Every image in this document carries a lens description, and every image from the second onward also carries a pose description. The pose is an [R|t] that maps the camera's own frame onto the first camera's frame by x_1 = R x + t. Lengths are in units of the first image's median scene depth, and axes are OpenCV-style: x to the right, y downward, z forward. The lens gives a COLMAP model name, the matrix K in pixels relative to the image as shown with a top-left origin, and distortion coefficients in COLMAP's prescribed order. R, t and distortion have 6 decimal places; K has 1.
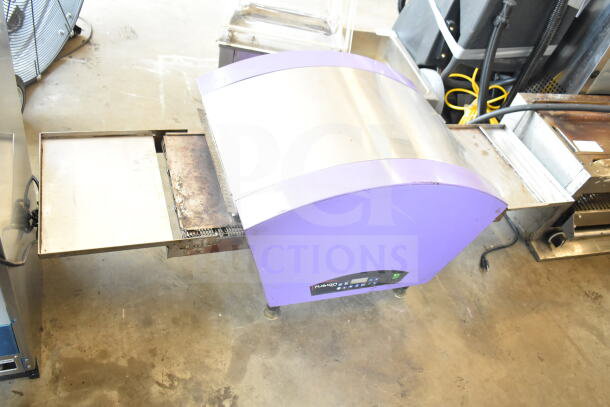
lens RADIAL K [[545.4, 0, 302.9], [0, 545.4, 203.9], [0, 0, 1]] dist [0.007762, -0.000880]
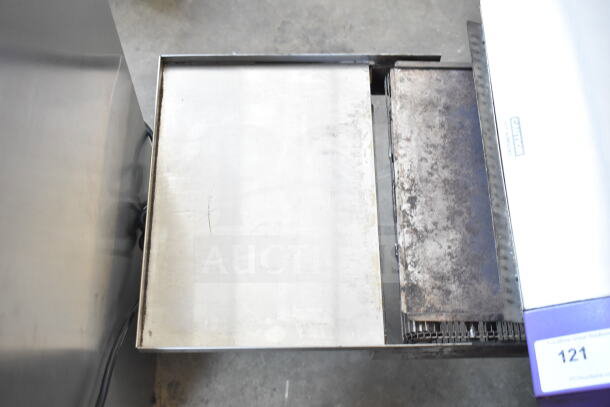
lens RADIAL K [[841.5, 0, 306.4], [0, 841.5, 203.5], [0, 0, 1]] dist [-0.037214, 0.000000]
pose [[0.939300, 0.171811, -0.296979, -0.088502], [-0.072576, 0.945495, 0.317447, -0.258231], [0.335333, -0.276624, 0.900573, 0.289690]]
